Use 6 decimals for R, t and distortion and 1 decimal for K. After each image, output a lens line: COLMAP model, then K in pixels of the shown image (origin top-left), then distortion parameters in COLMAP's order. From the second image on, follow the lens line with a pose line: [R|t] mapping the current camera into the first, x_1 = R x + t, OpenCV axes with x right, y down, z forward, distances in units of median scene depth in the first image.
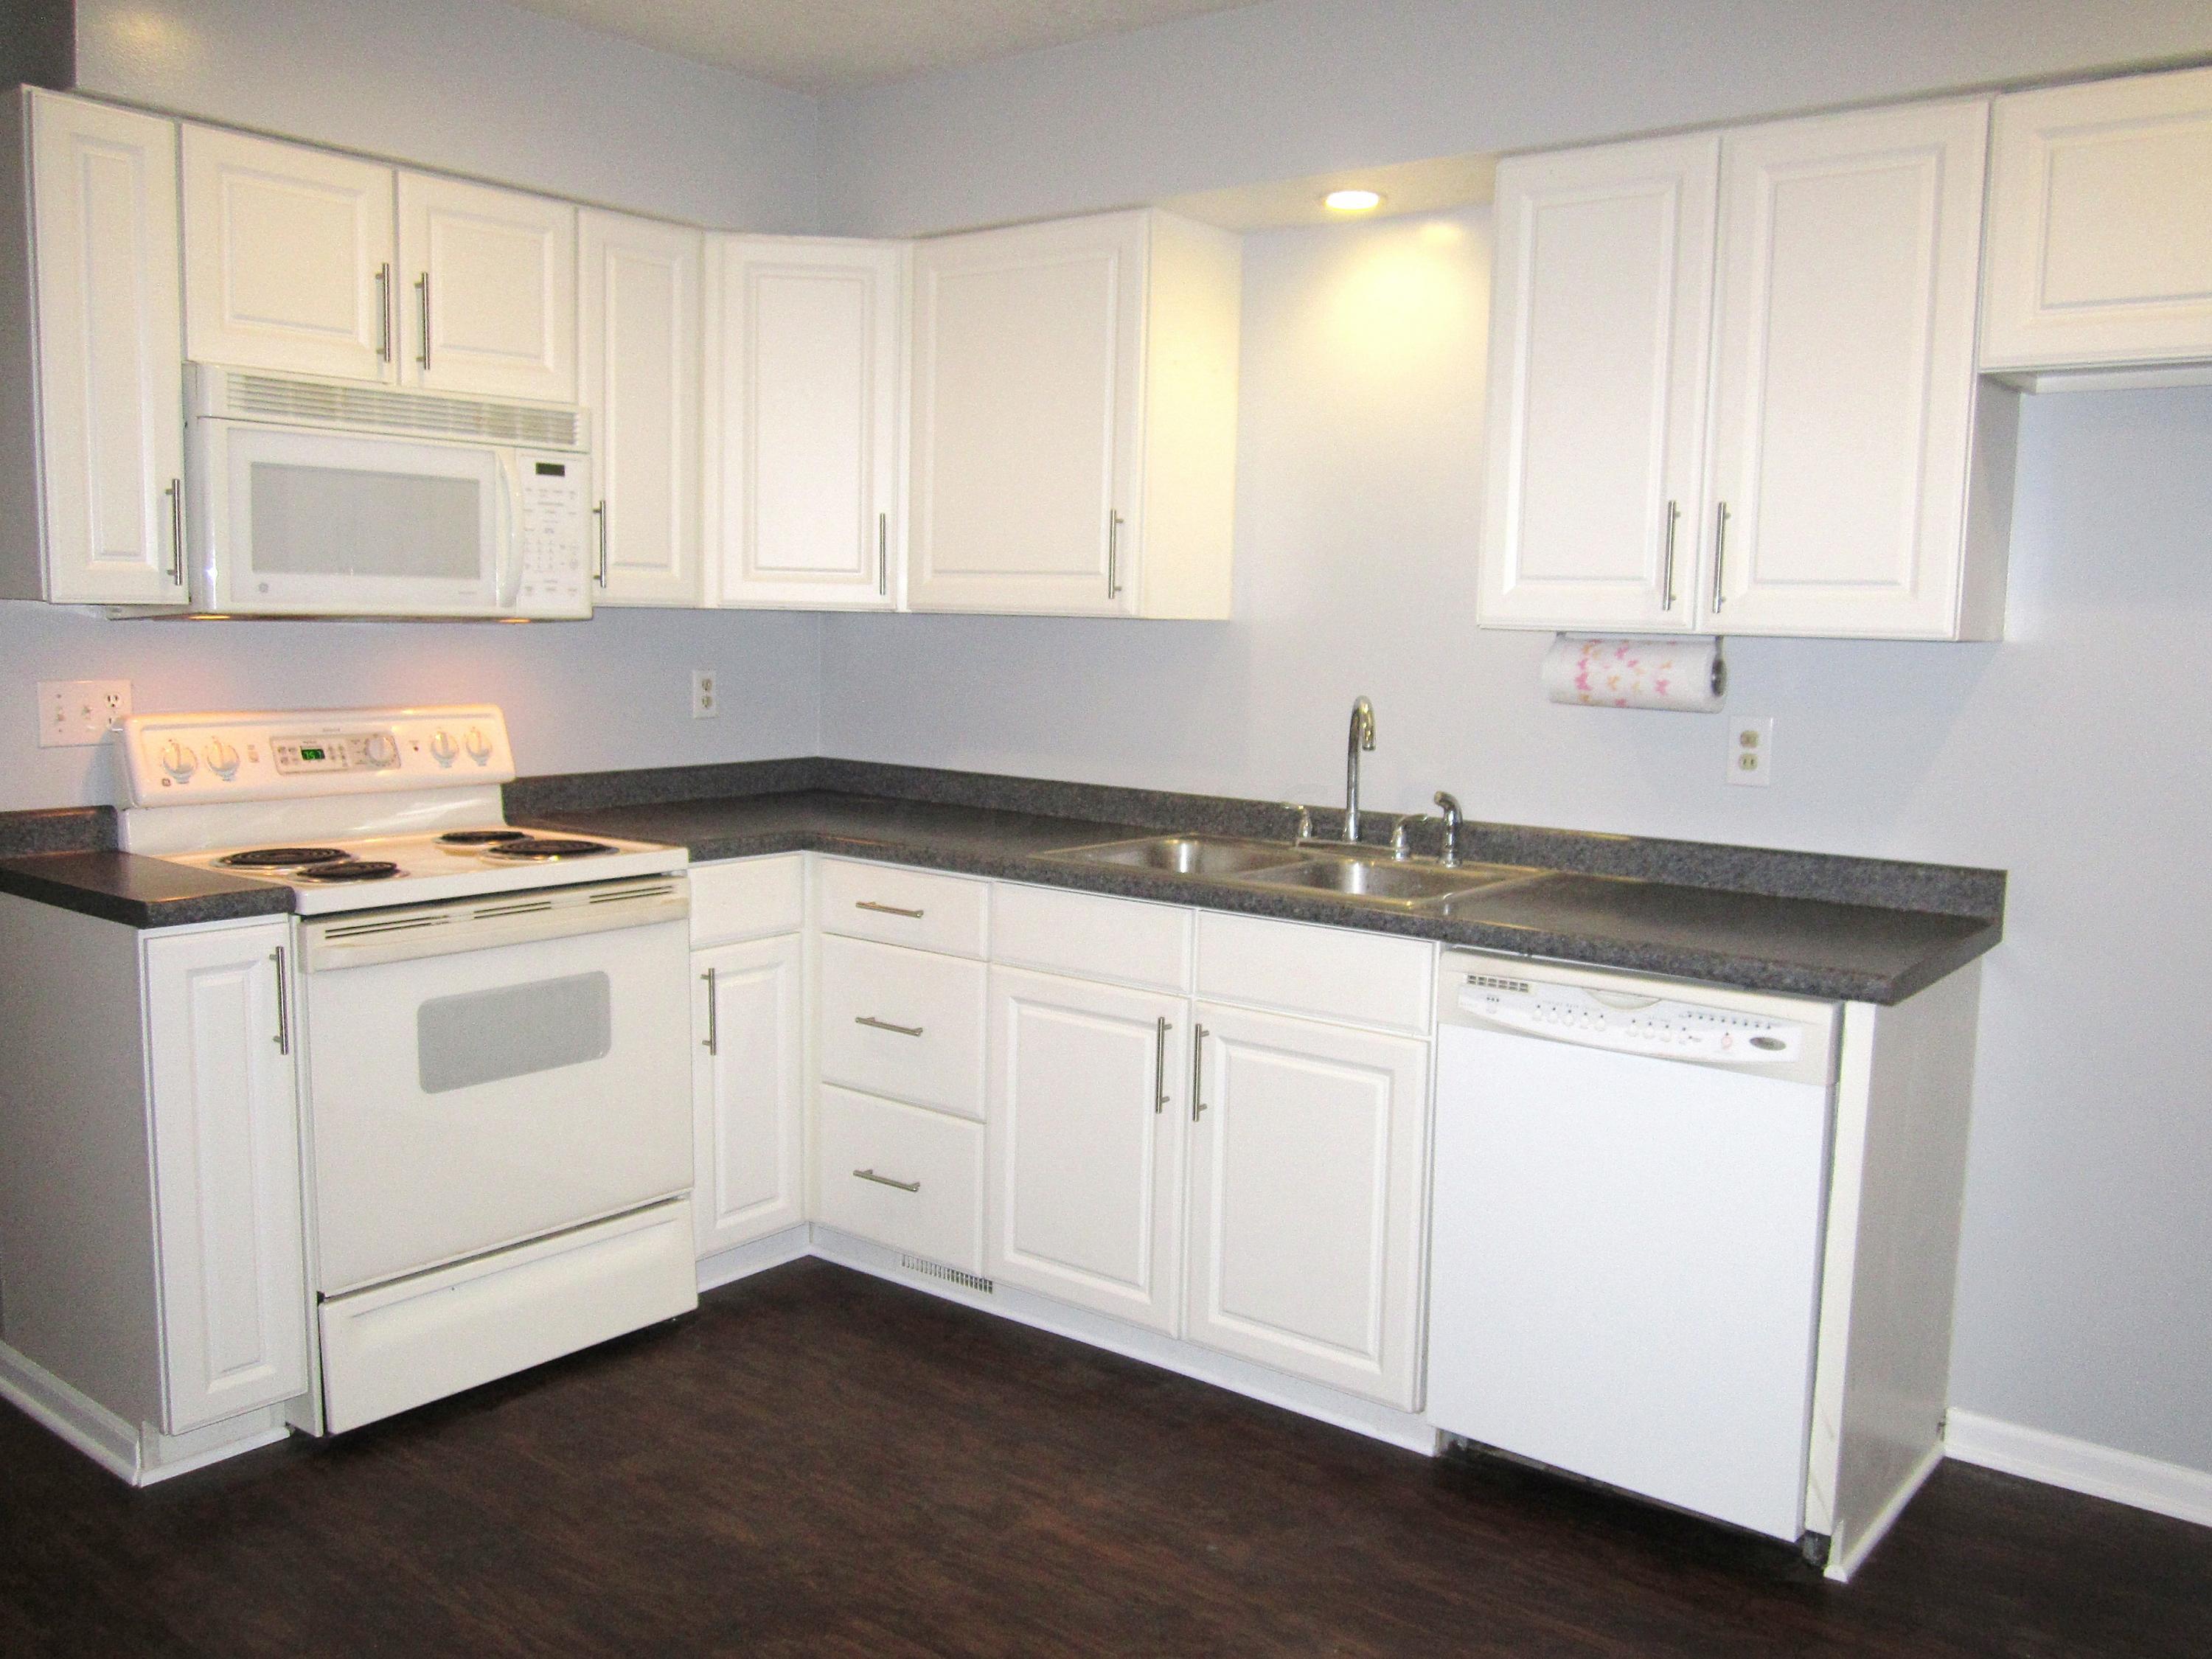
lens RADIAL K [[1872.4, 0, 1106.0], [0, 1872.4, 829.5], [0, 0, 1]] dist [0.126686, -0.001122]
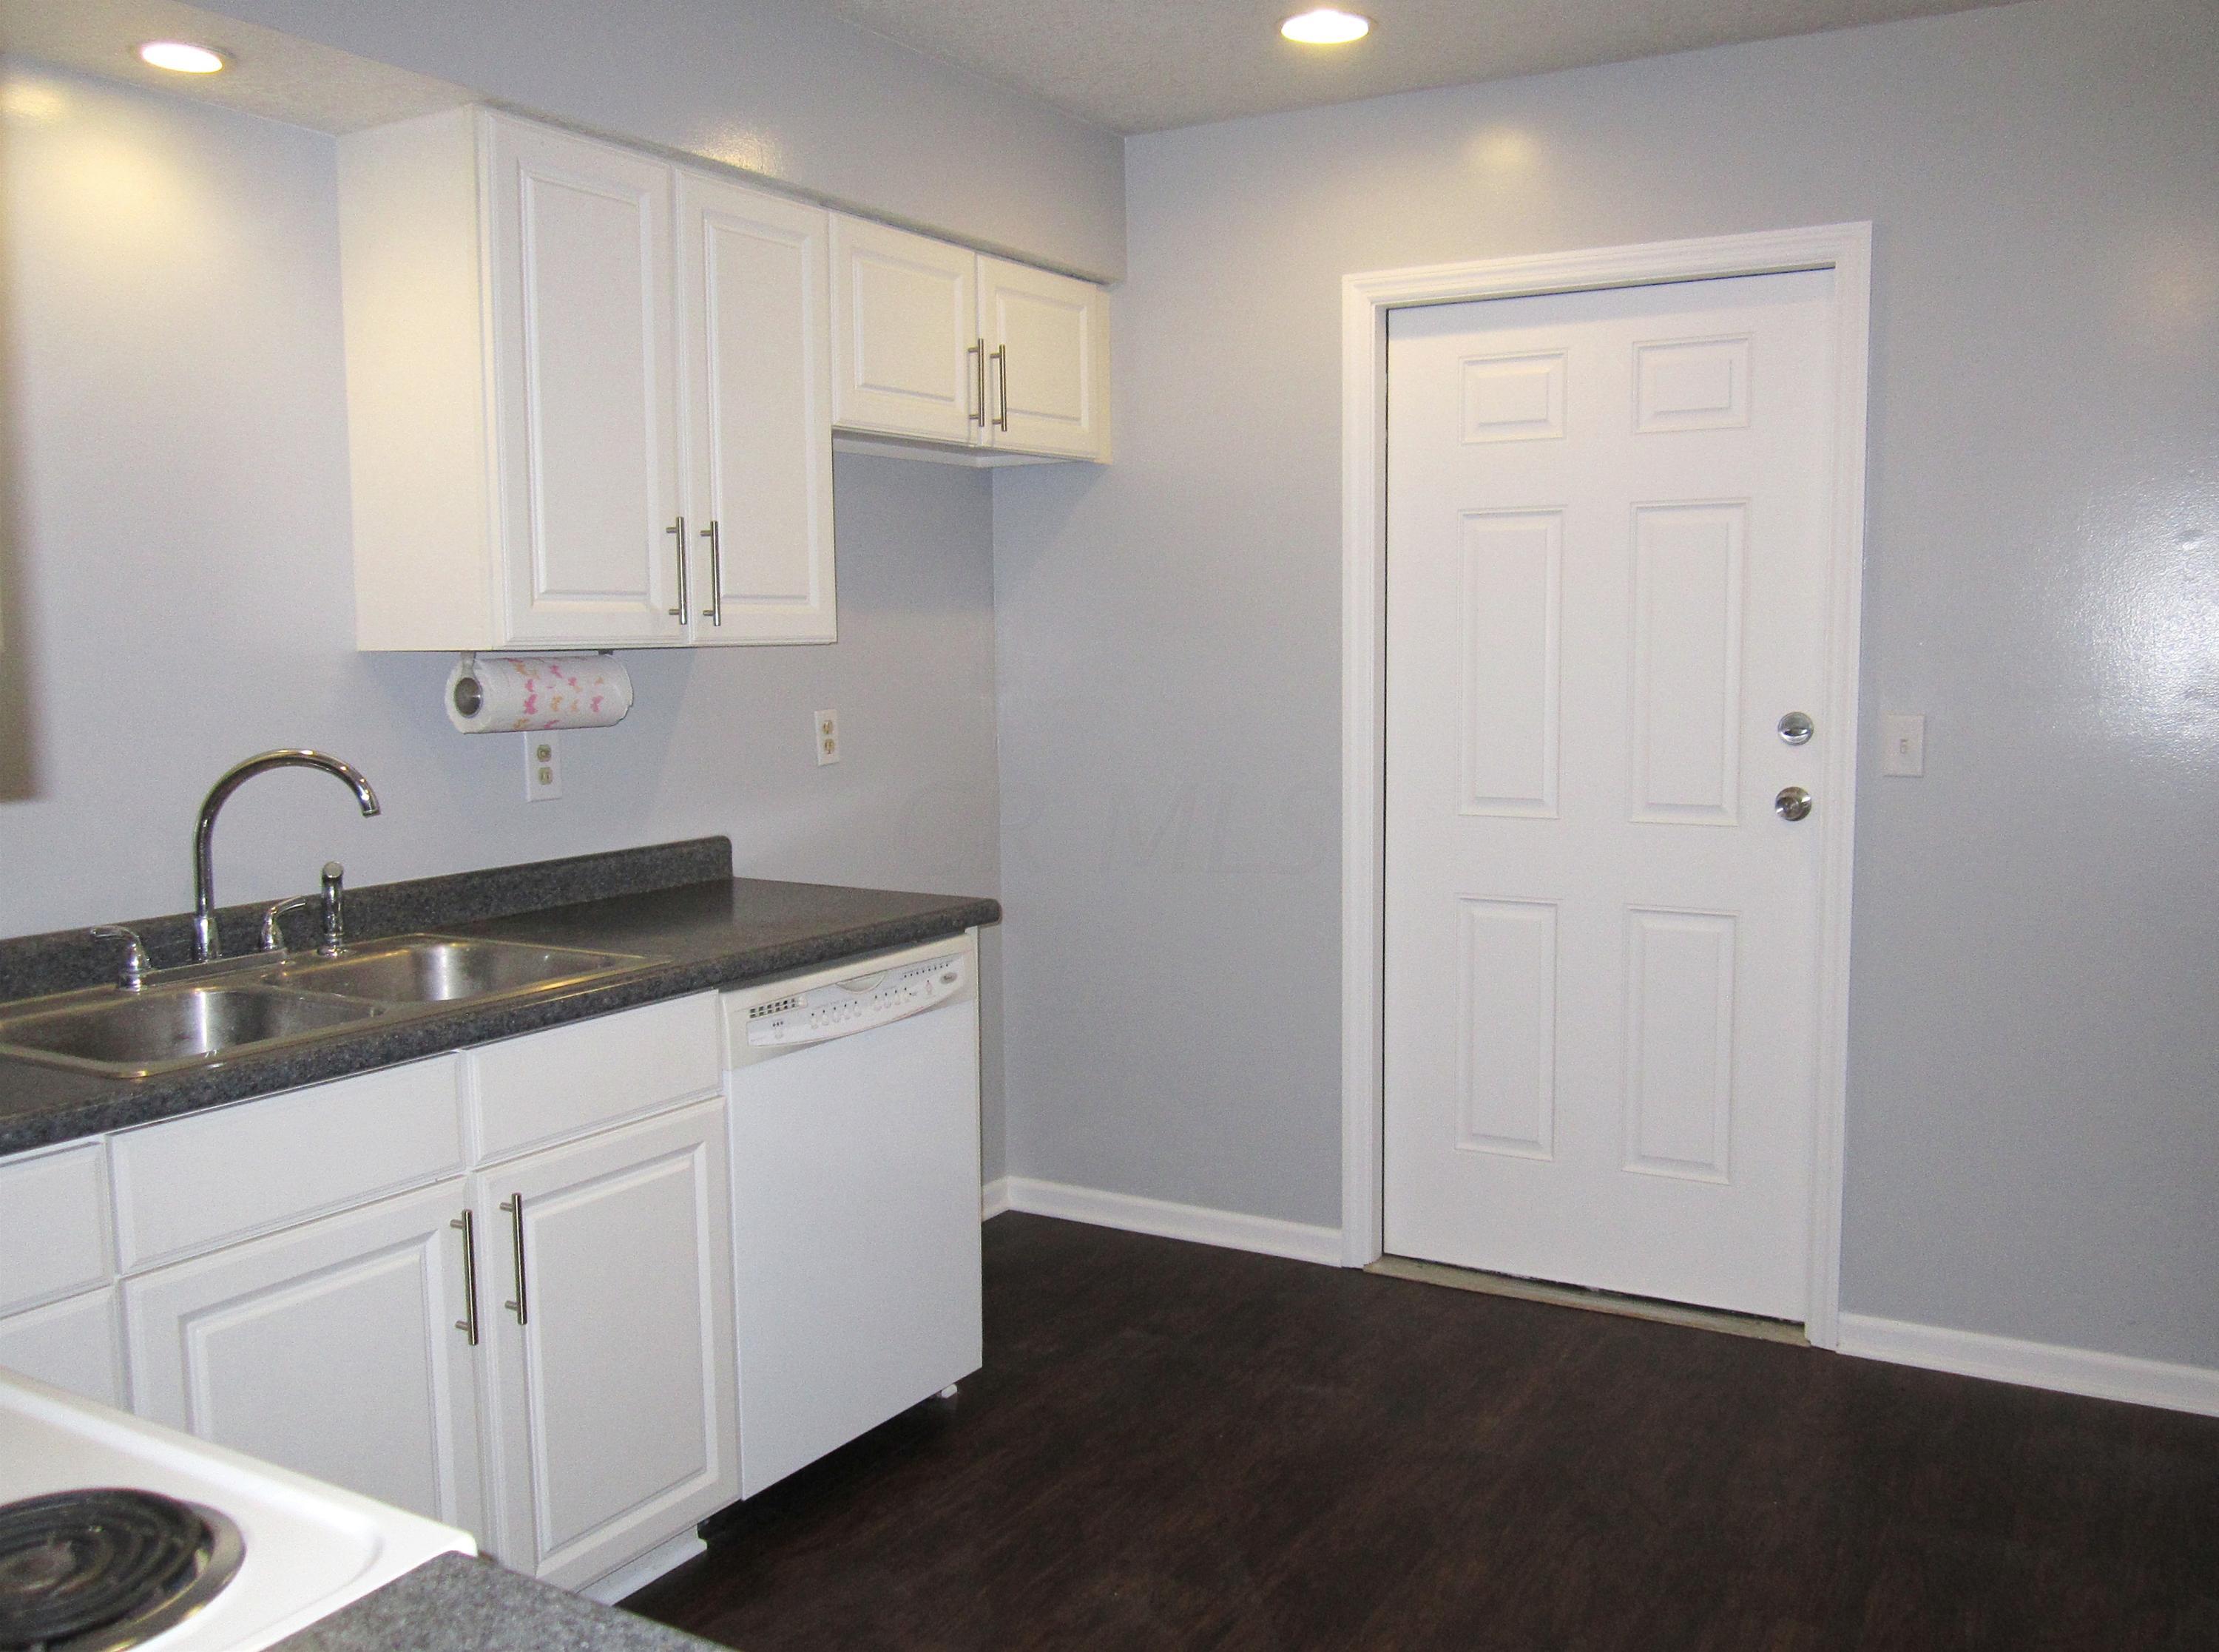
lens RADIAL K [[1998.2, 0, 1109.5], [0, 1998.2, 826.0], [0, 0, 1]] dist [0.091630, -0.006413]
pose [[-0.102817, -0.126939, 0.986567, -0.745100], [0.126261, 0.982136, 0.139527, -0.121245], [-0.986654, 0.138911, -0.084953, 0.815725]]
